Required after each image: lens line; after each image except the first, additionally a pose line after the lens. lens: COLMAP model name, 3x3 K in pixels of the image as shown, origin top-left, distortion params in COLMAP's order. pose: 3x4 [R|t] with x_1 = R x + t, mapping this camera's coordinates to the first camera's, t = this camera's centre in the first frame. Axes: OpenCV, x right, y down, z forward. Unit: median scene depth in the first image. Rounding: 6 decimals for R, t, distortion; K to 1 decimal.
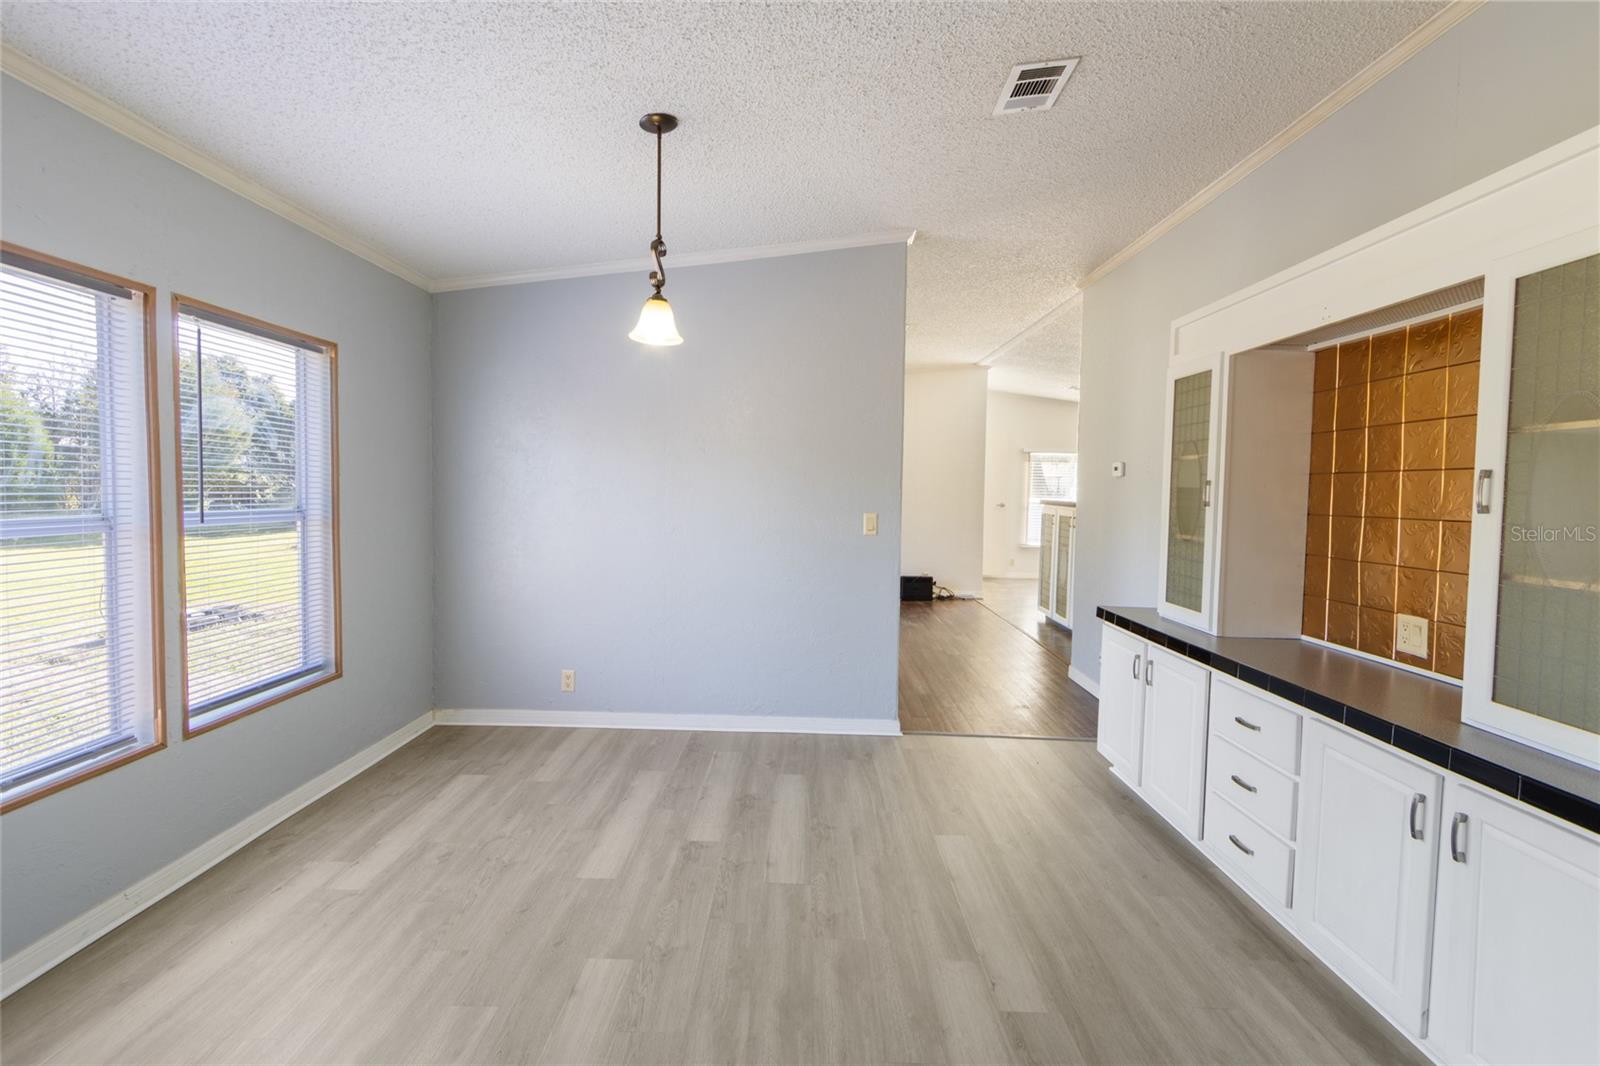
lens RADIAL K [[725.7, 0, 797.5], [0, 725.7, 518.2], [0, 0, 1]] dist [0.005852, -0.000537]
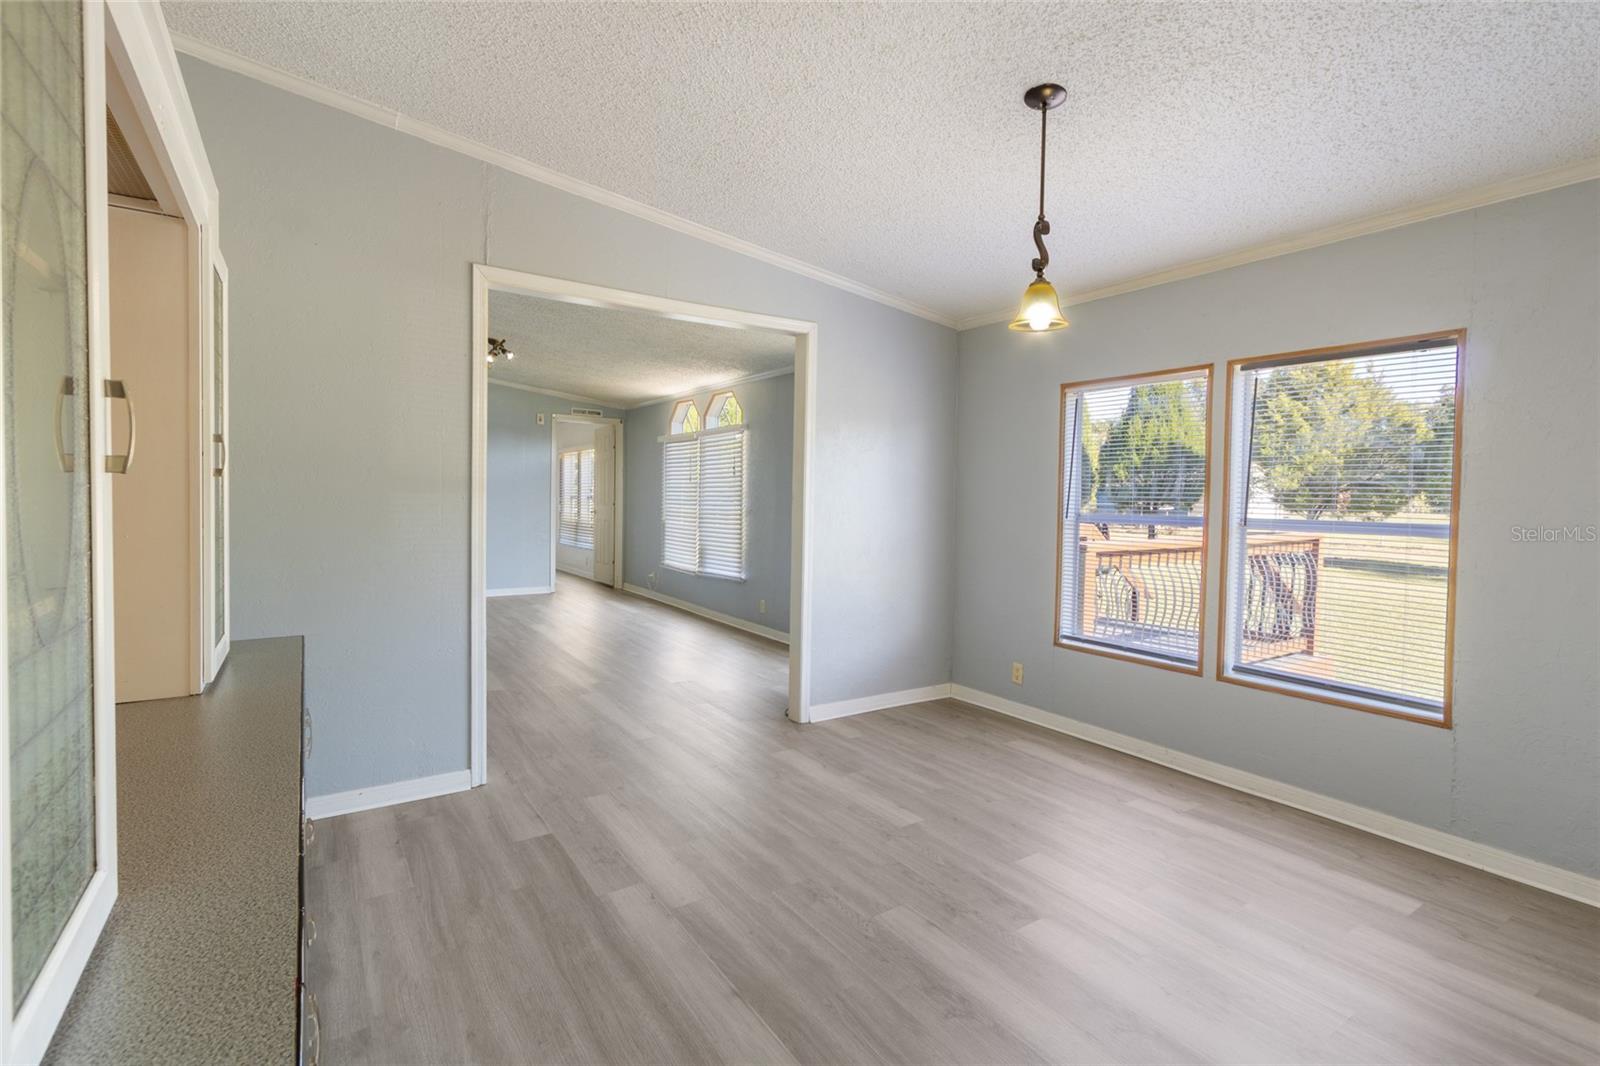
lens RADIAL K [[750.1, 0, 804.7], [0, 750.1, 517.8], [0, 0, 1]] dist [0.003000, -0.000541]
pose [[-0.826663, -0.017816, -0.562415, 0.598429], [-0.052695, 0.997557, 0.045854, -0.028520], [0.560225, 0.067542, -0.825582, 1.654495]]
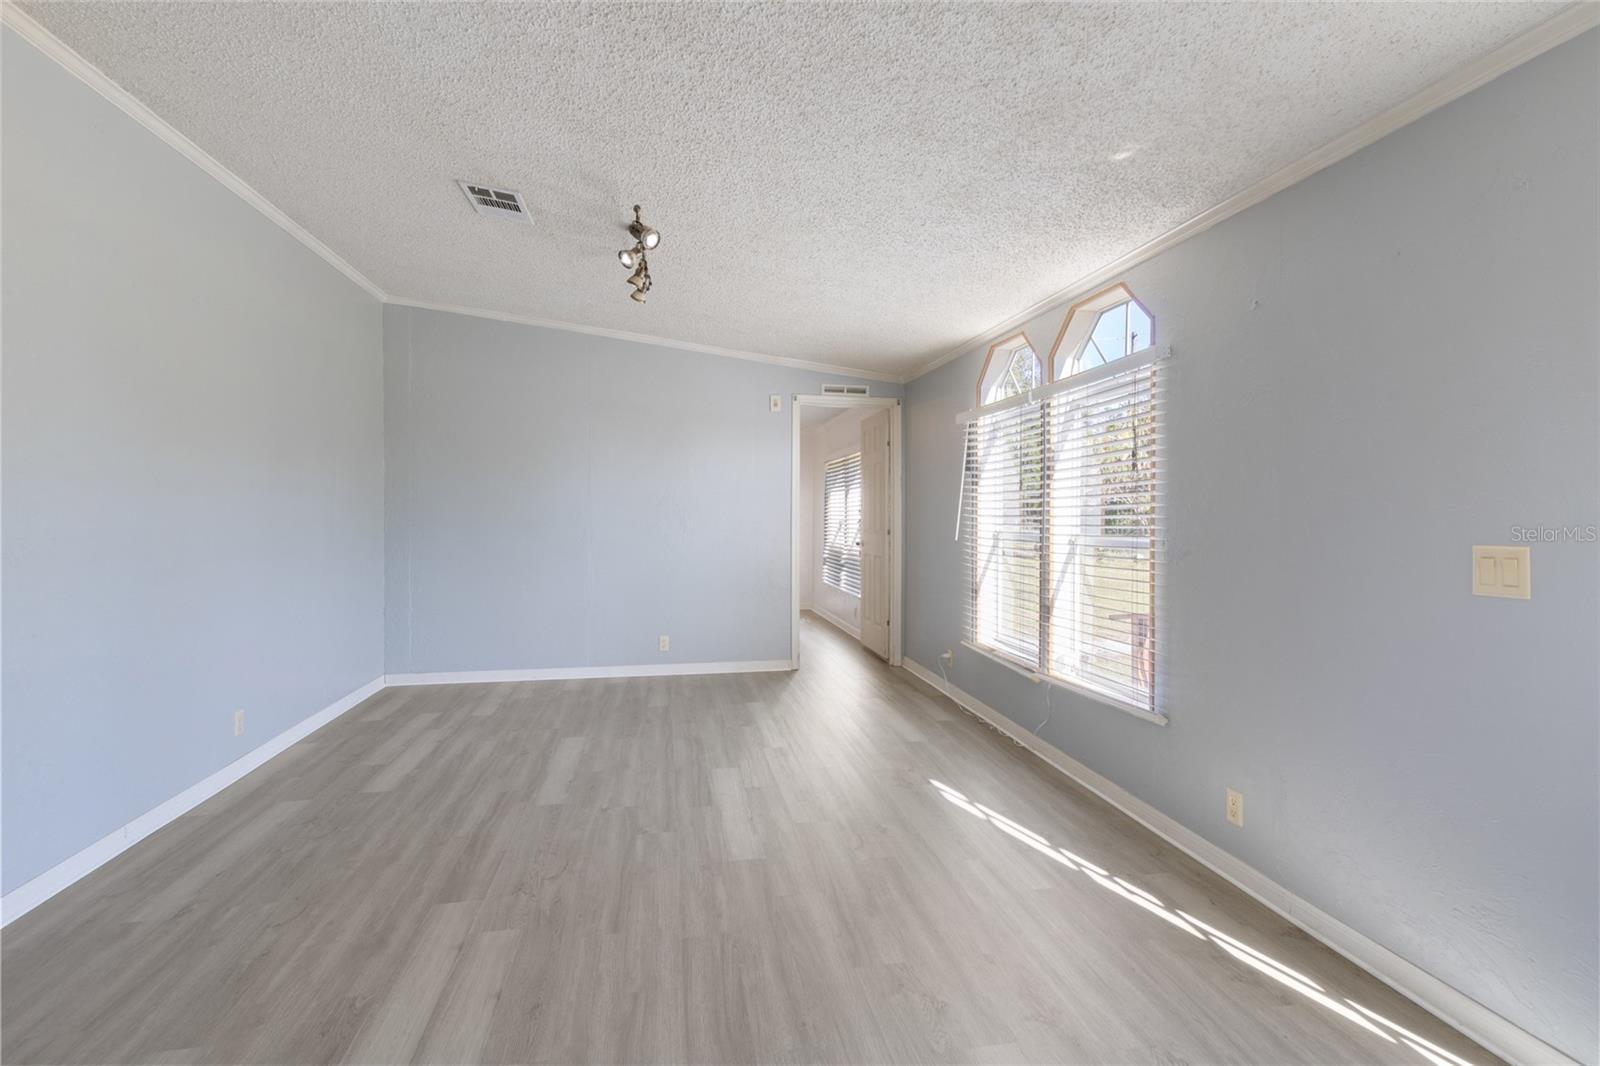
lens RADIAL K [[725.7, 0, 797.5], [0, 725.7, 518.2], [0, 0, 1]] dist [0.005852, -0.000537]
pose [[-0.980924, -0.017481, -0.193605, 0.507384], [-0.024996, 0.999023, 0.036445, -0.023489], [0.192779, 0.040590, -0.980402, 1.434628]]
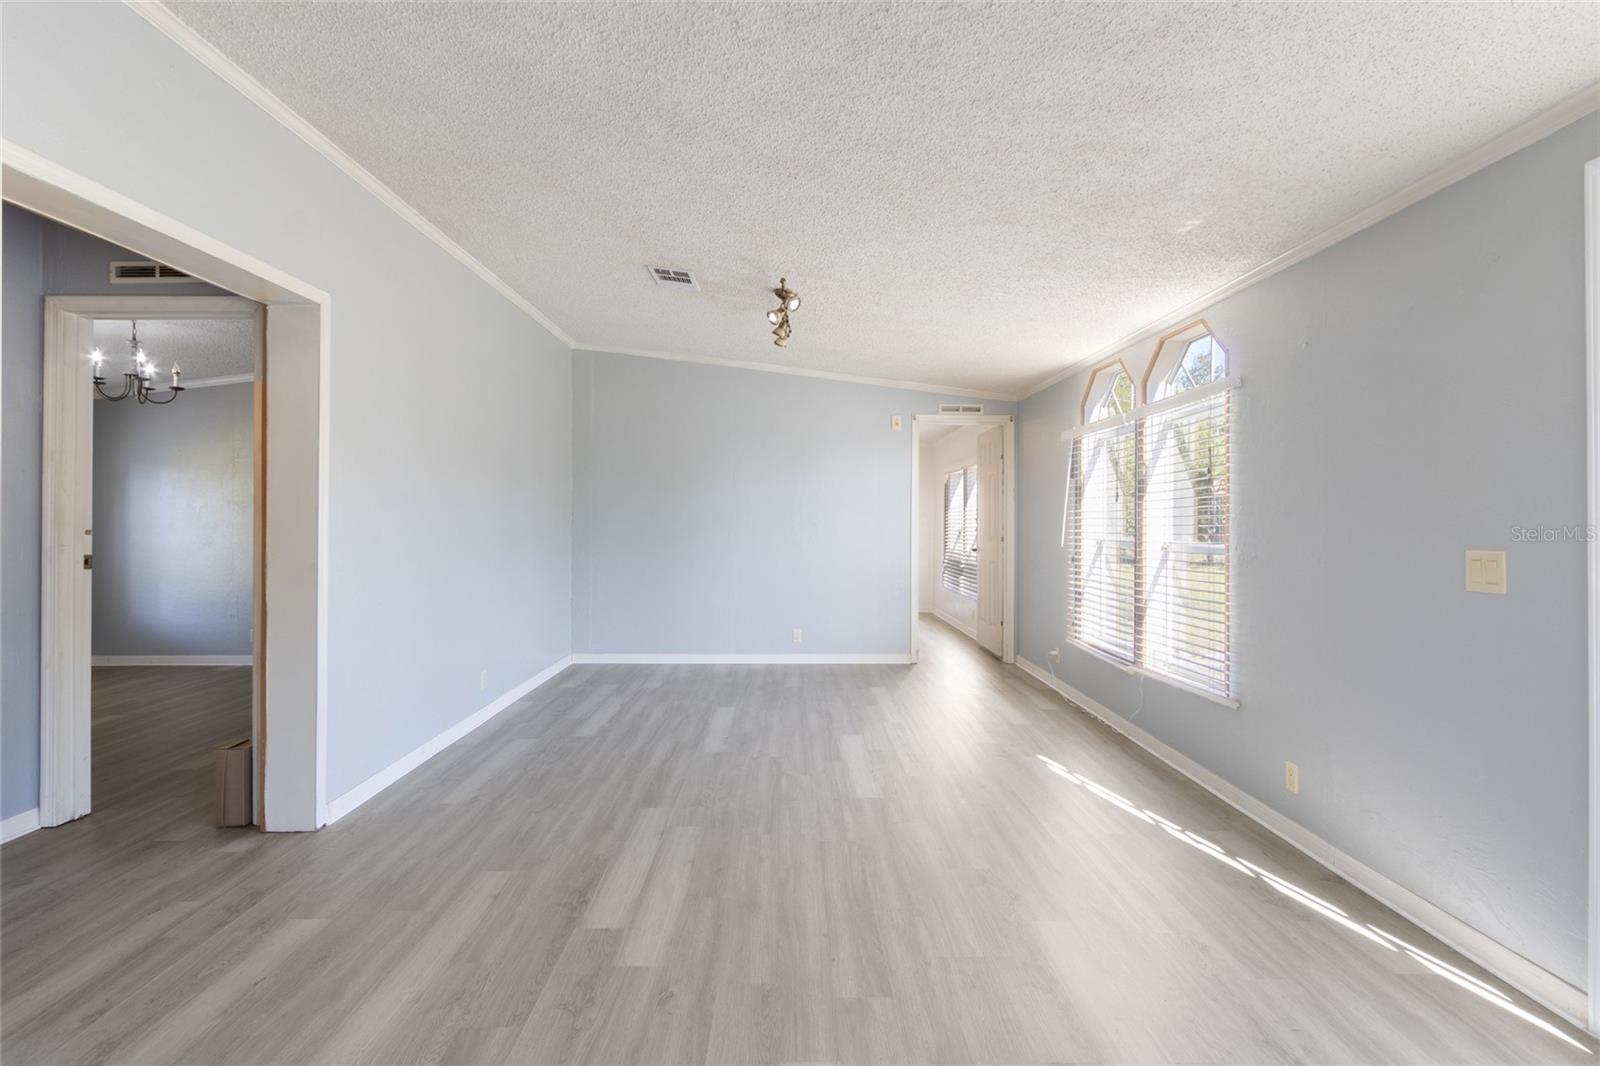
lens RADIAL K [[725.7, 0, 797.5], [0, 725.7, 518.2], [0, 0, 1]] dist [0.005852, -0.000537]
pose [[-0.999522, -0.020682, -0.022969, 0.511938], [-0.021368, 0.999320, 0.030043, -0.025185], [0.022332, 0.030519, -0.999285, 1.476419]]
